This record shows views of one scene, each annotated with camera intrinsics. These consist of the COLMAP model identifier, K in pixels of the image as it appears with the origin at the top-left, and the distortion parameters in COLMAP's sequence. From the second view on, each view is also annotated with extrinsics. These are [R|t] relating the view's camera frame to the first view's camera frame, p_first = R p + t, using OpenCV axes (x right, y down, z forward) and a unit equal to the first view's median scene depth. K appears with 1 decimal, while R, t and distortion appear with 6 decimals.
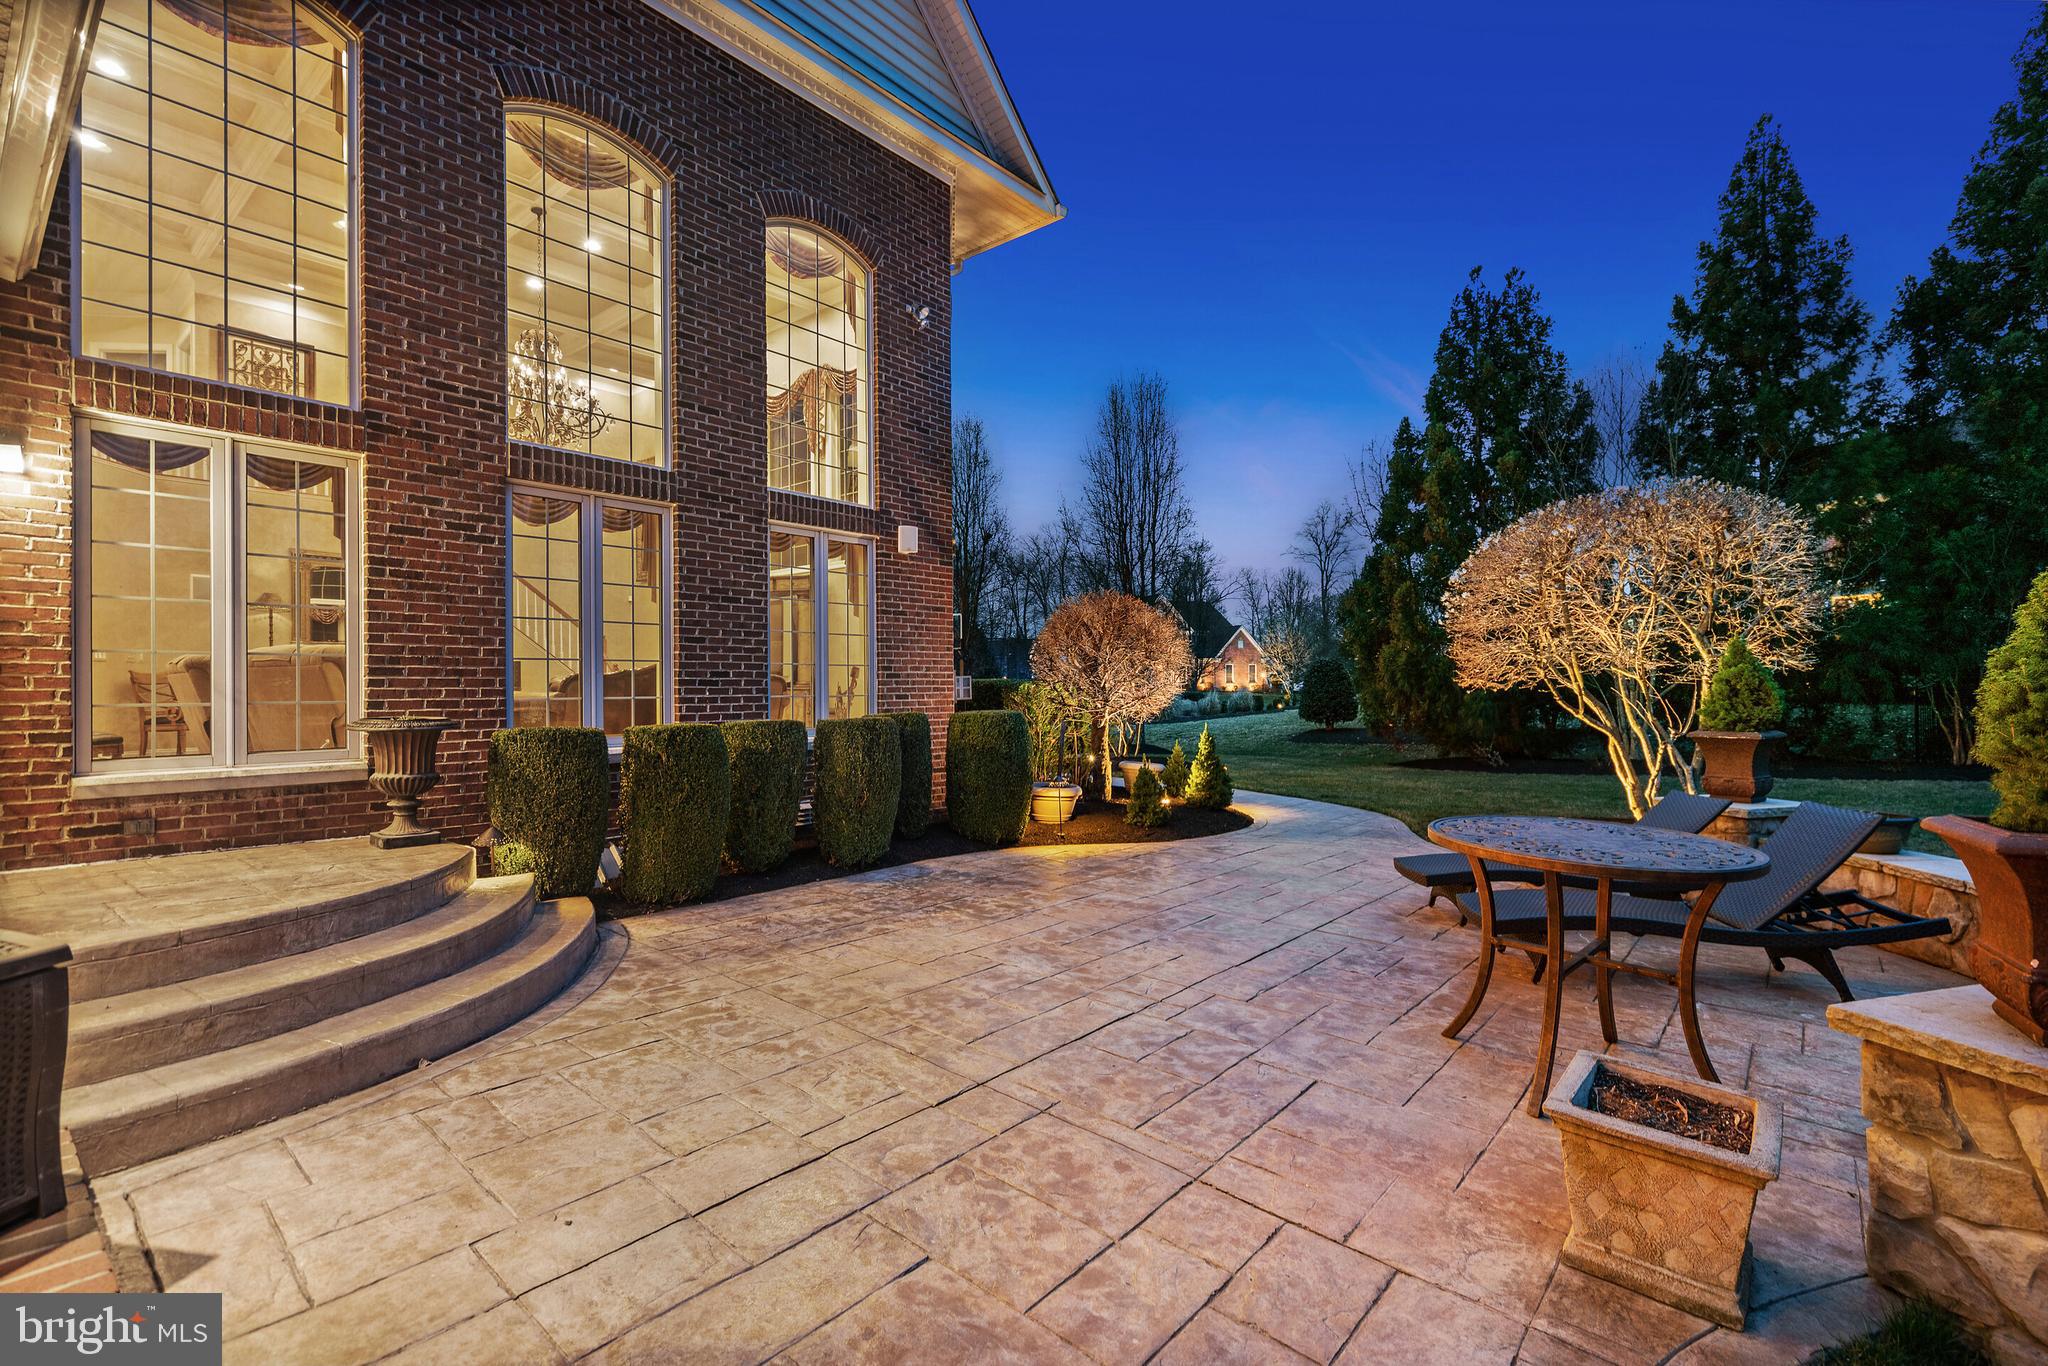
lens RADIAL K [[925.3, 0, 1035.9], [0, 925.3, 676.3], [0, 0, 1]] dist [-0.004525, 0.003333]
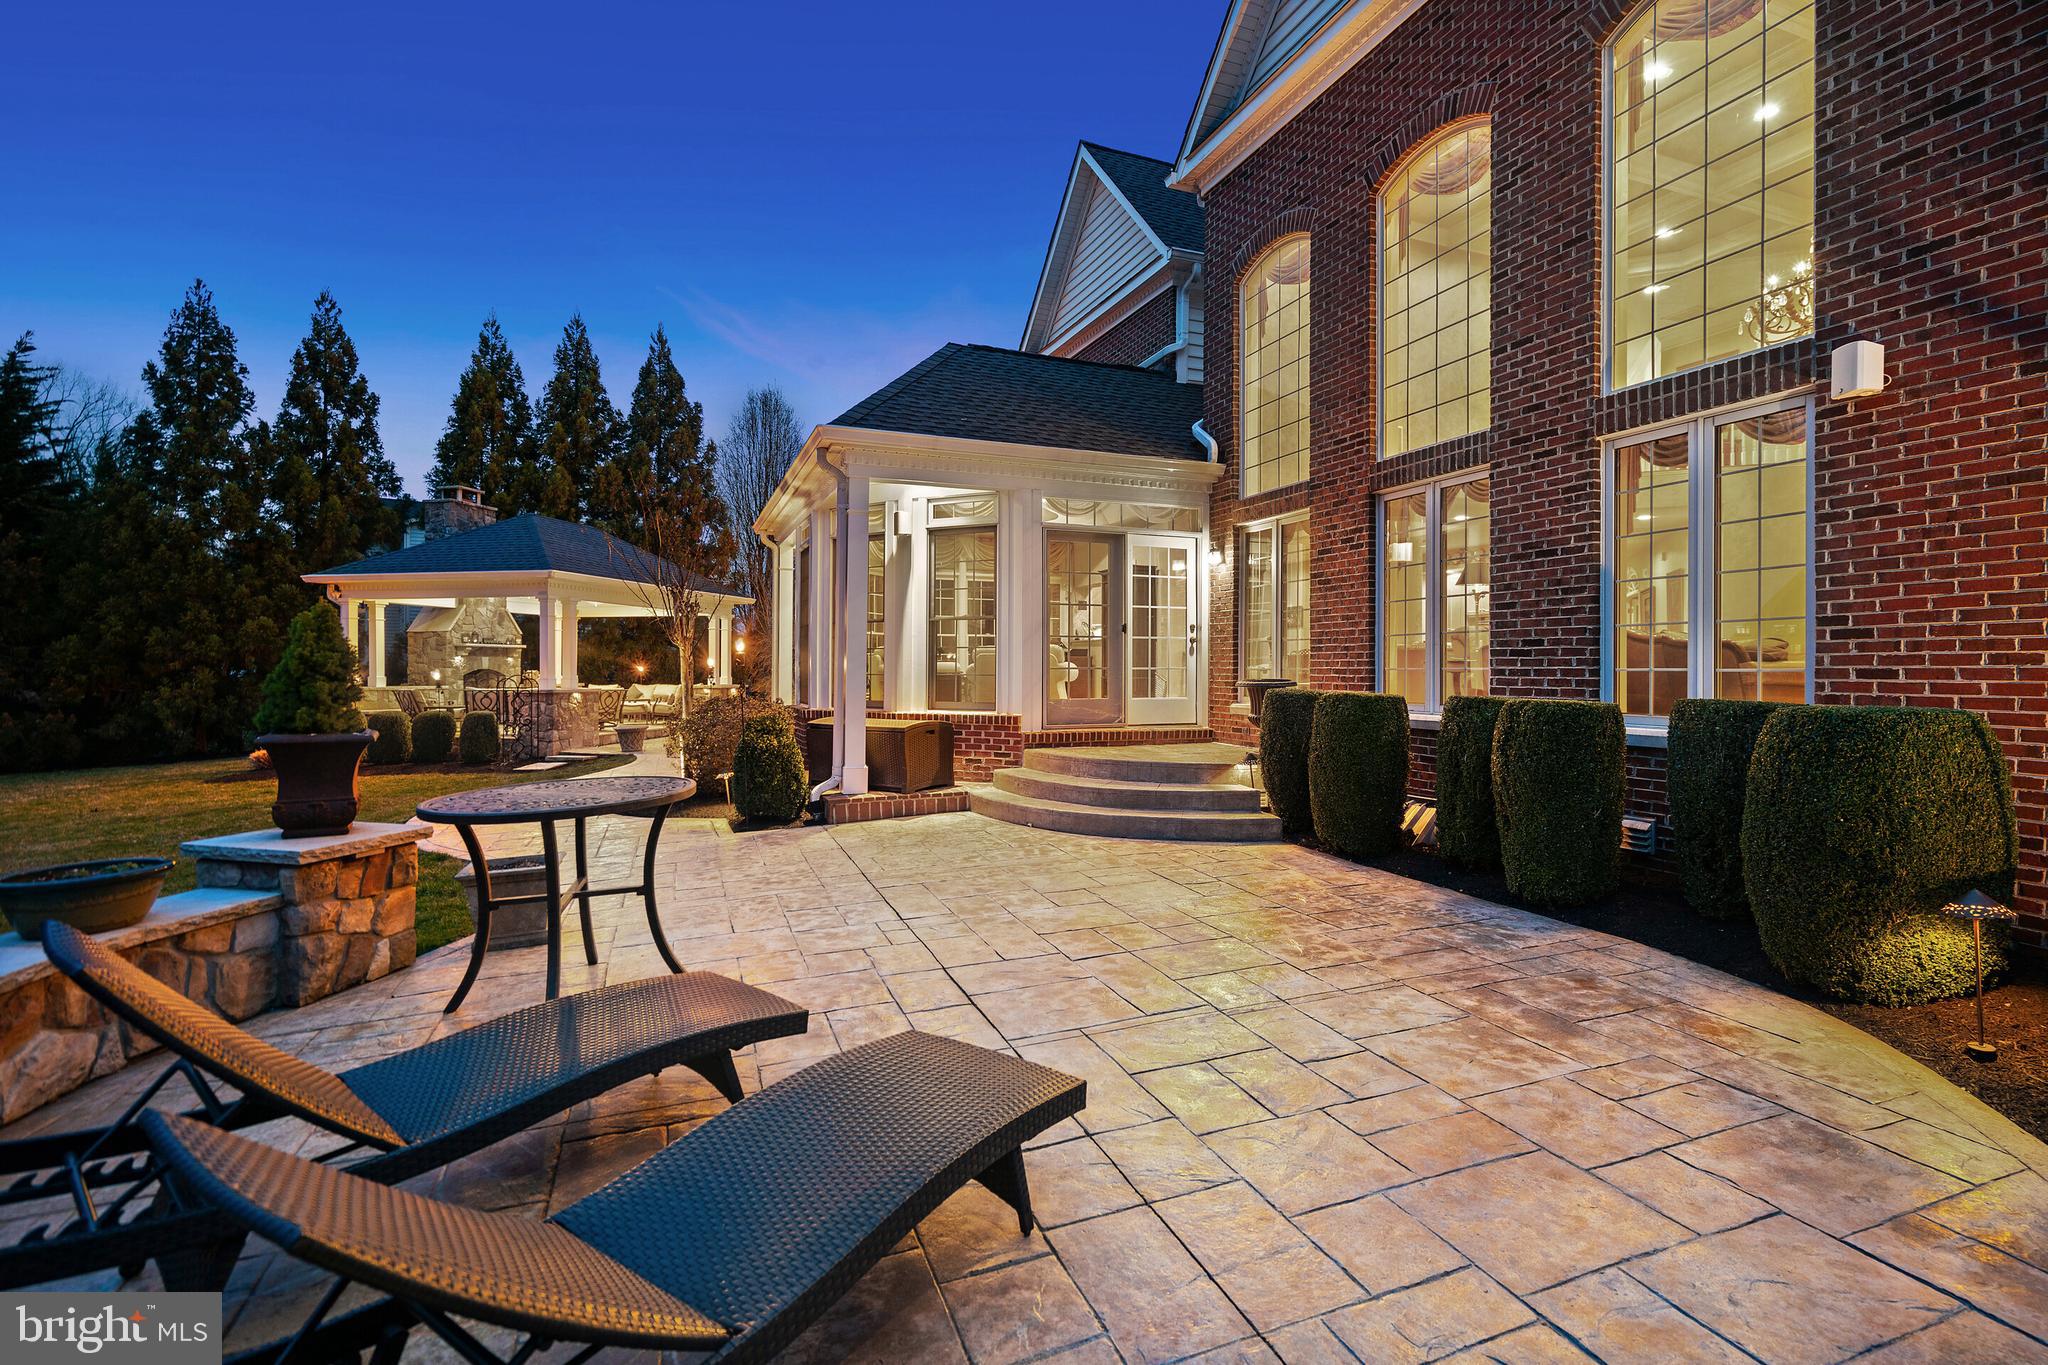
lens RADIAL K [[925.3, 0, 1018.2], [0, 925.3, 663.3], [0, 0, 1]] dist [-0.004525, 0.003333]
pose [[-0.489365, 0.004333, -0.872068, 0.672191], [0.020645, 0.999765, -0.006617, 0.013376], [0.871835, -0.021242, -0.489339, 1.045744]]
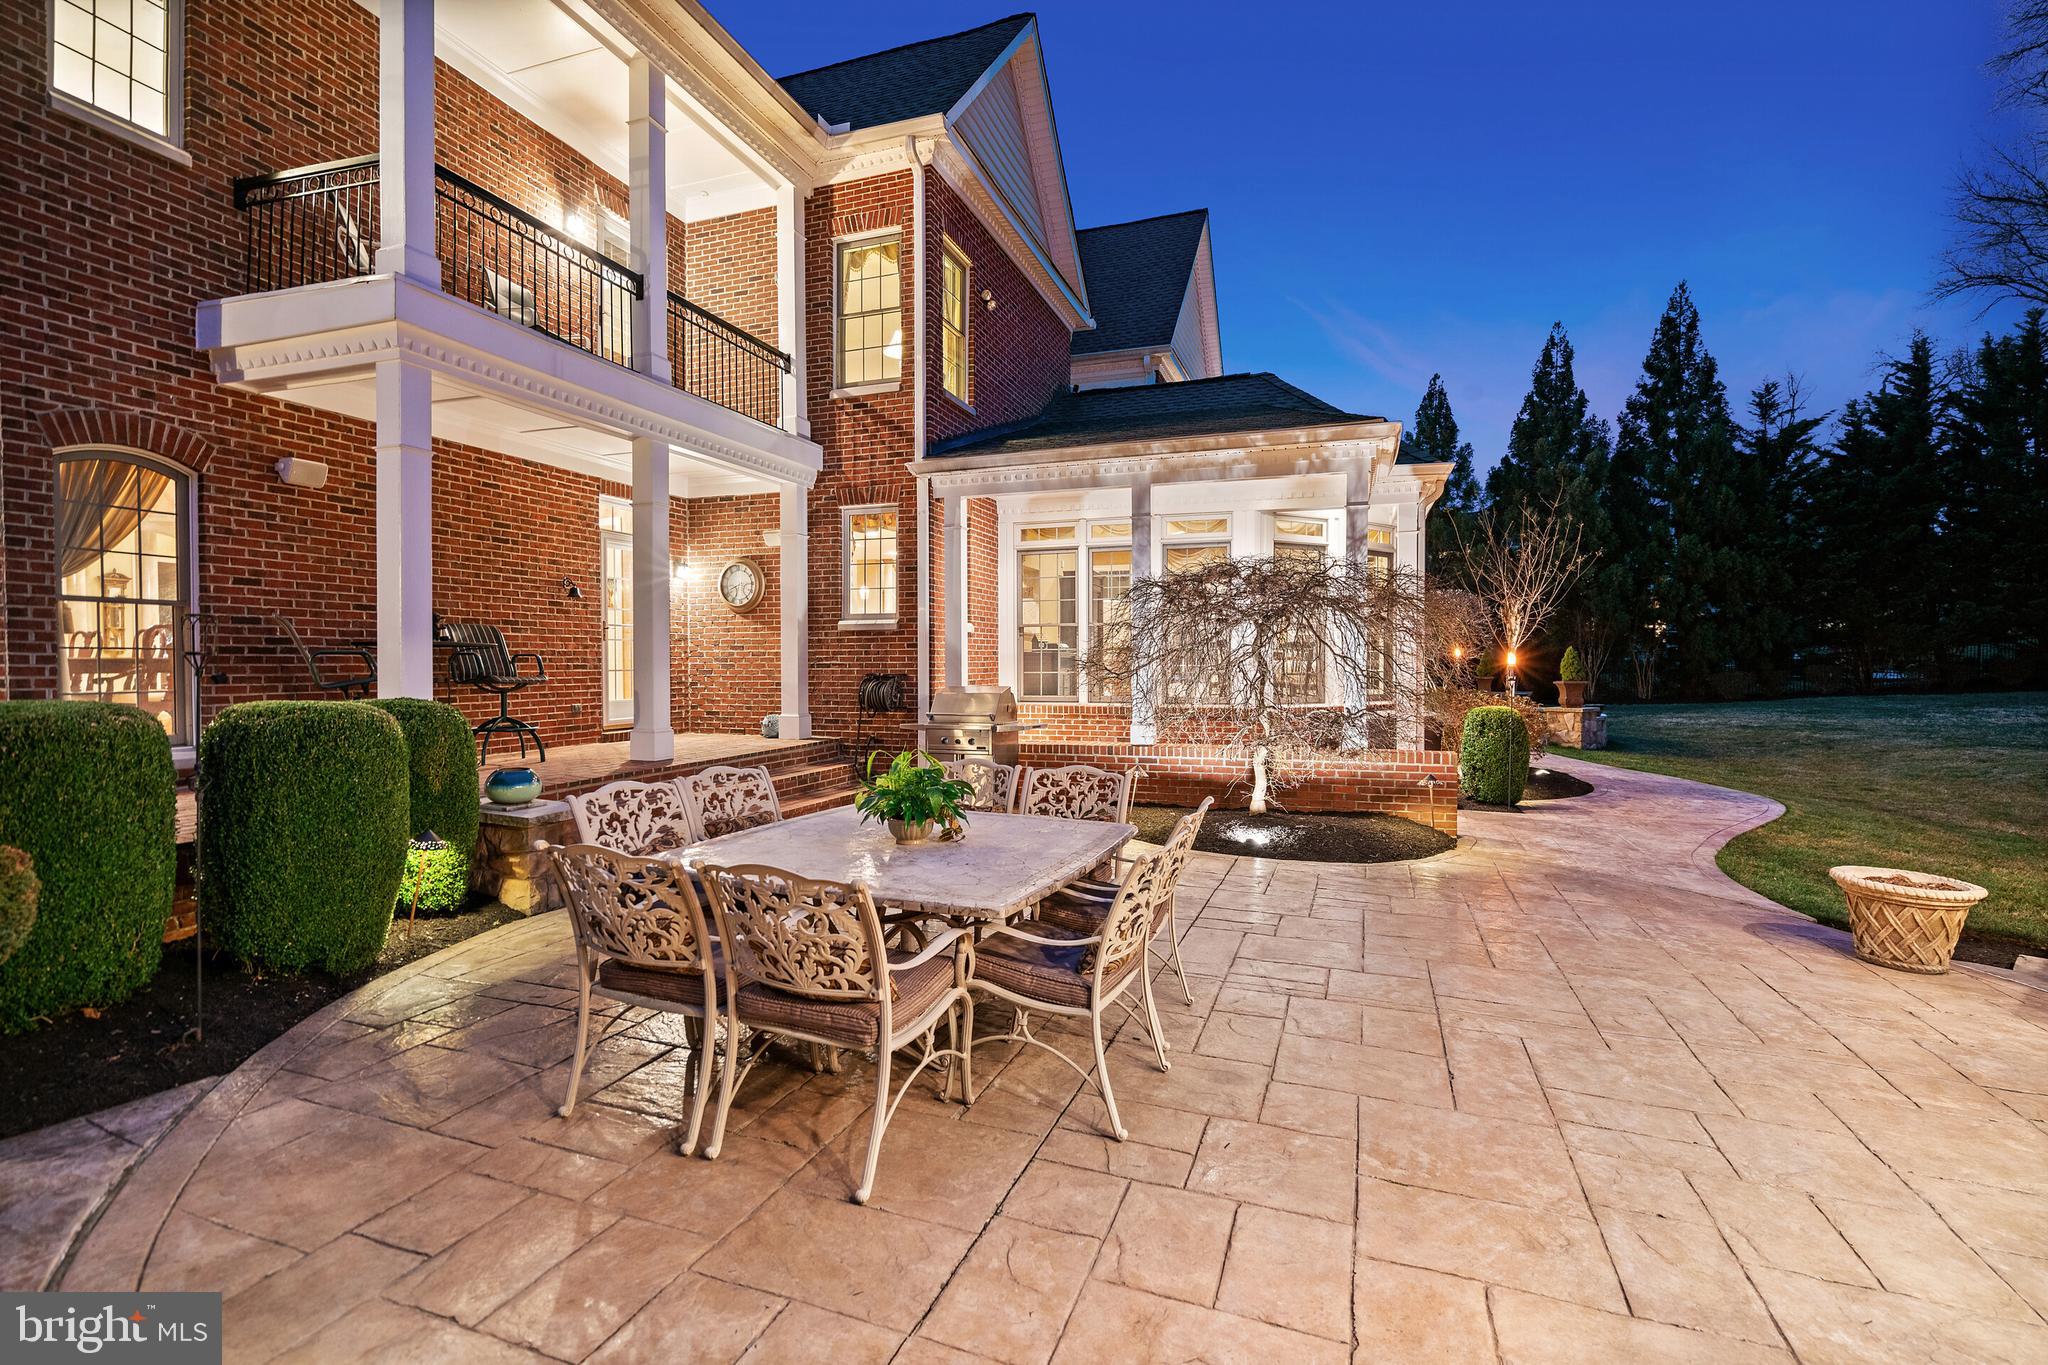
lens RADIAL K [[925.3, 0, 1037.0], [0, 925.3, 673.2], [0, 0, 1]] dist [-0.004525, 0.003333]
pose [[0.938623, -0.009033, 0.344826, -1.920198], [0.001584, 0.999759, 0.021879, -0.017764], [-0.344940, -0.019990, 0.938412, -1.581493]]
